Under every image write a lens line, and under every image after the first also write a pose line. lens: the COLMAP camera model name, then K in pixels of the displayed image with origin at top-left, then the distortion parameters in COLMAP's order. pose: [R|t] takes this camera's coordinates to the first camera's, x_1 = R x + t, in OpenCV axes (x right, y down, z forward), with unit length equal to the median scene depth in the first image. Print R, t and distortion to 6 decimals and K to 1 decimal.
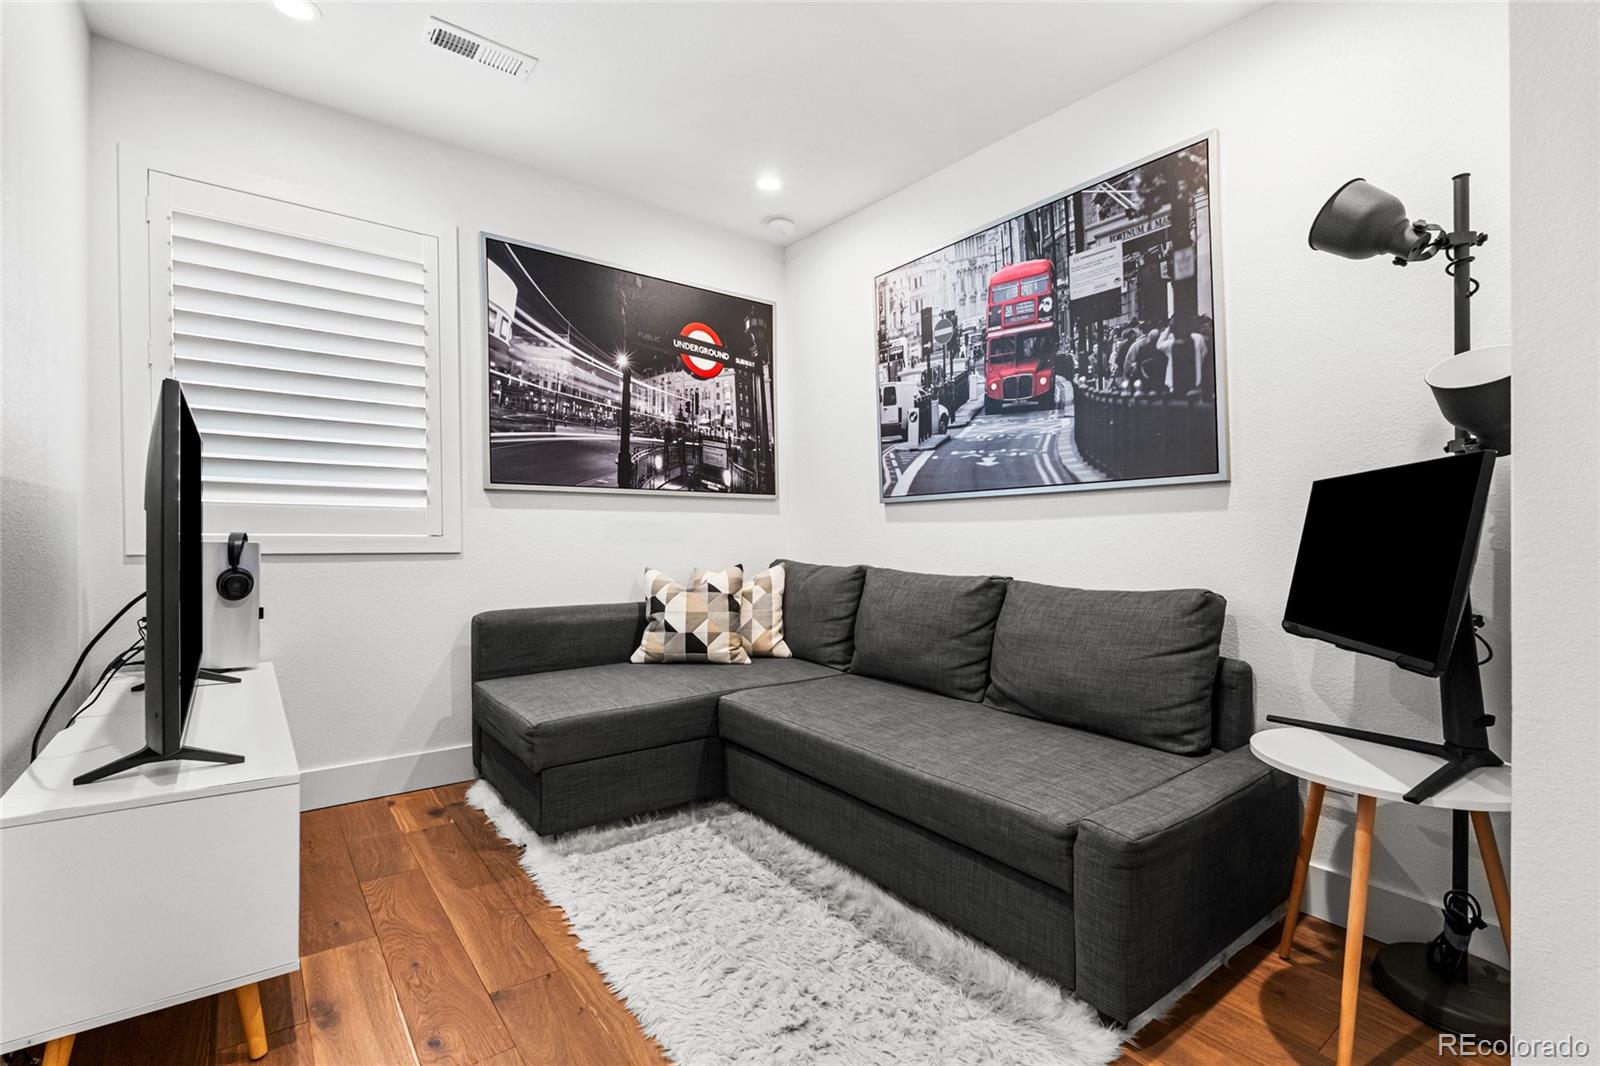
lens RADIAL K [[707.2, 0, 796.7], [0, 707.2, 540.1], [0, 0, 1]] dist [-0.009480, 0.001351]
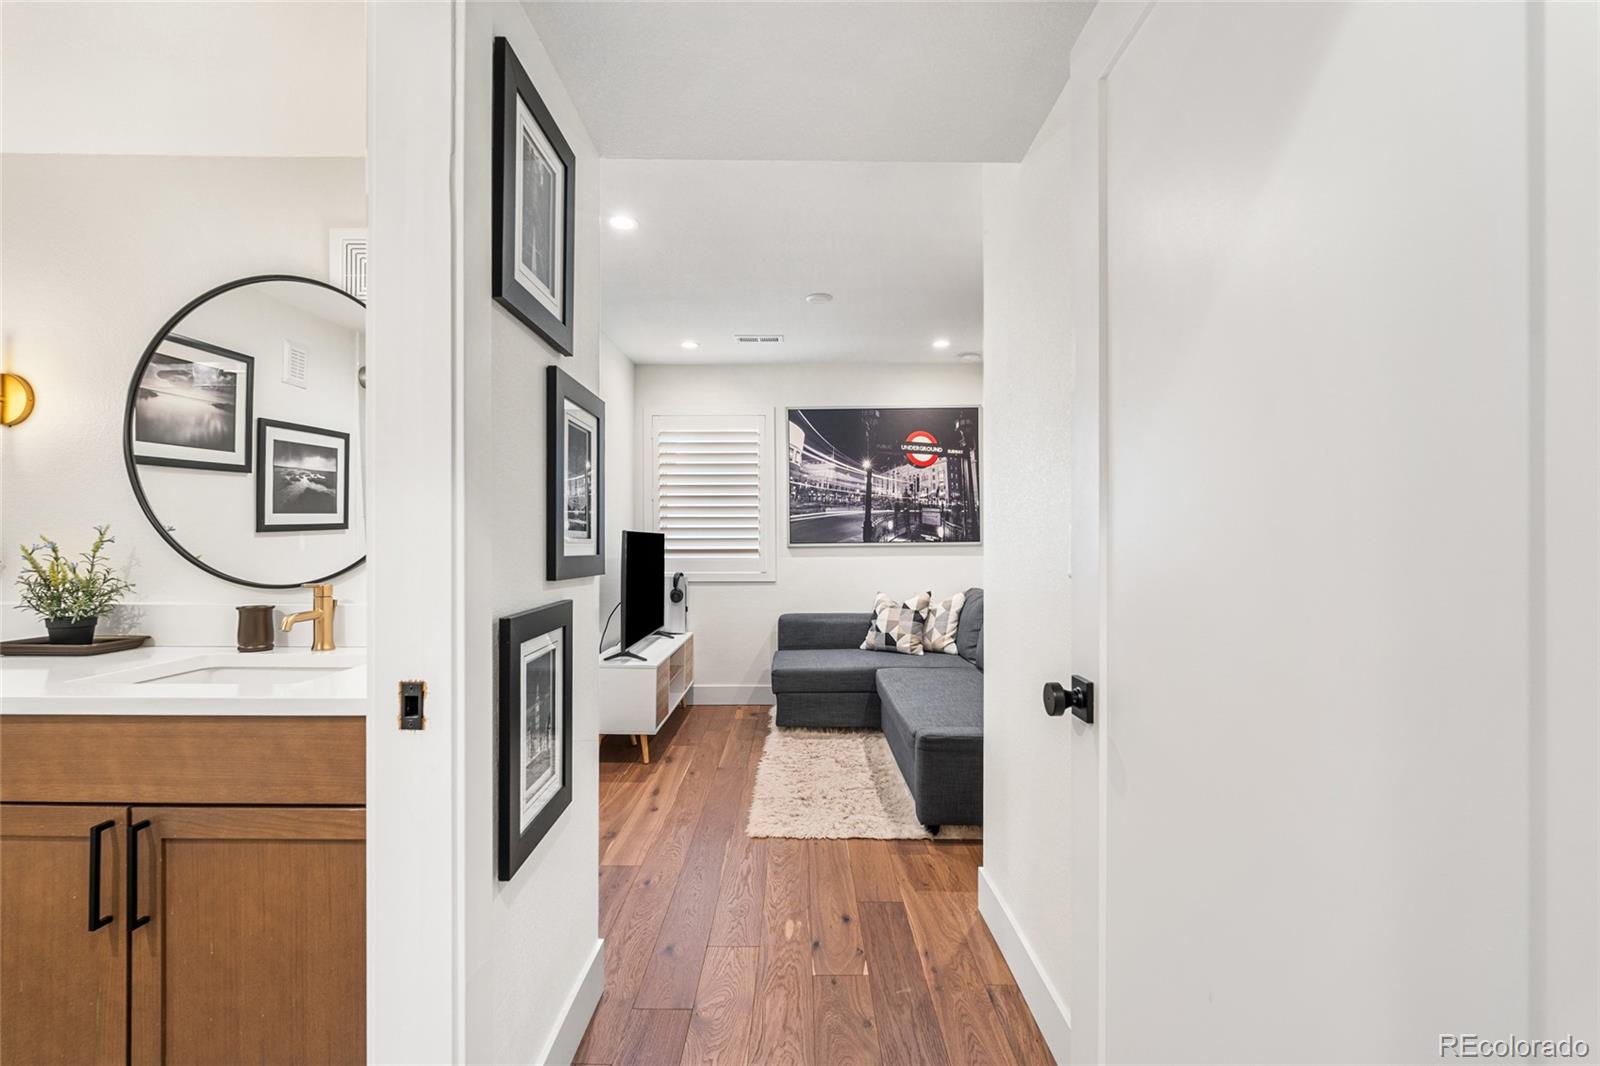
lens RADIAL K [[707.2, 0, 799.2], [0, 707.2, 532.8], [0, 0, 1]] dist [-0.009480, 0.001351]
pose [[0.780955, -0.025575, -0.624063, 0.690233], [0.004564, 0.999368, -0.035244, -0.041734], [0.624570, 0.024675, 0.780579, -0.392142]]
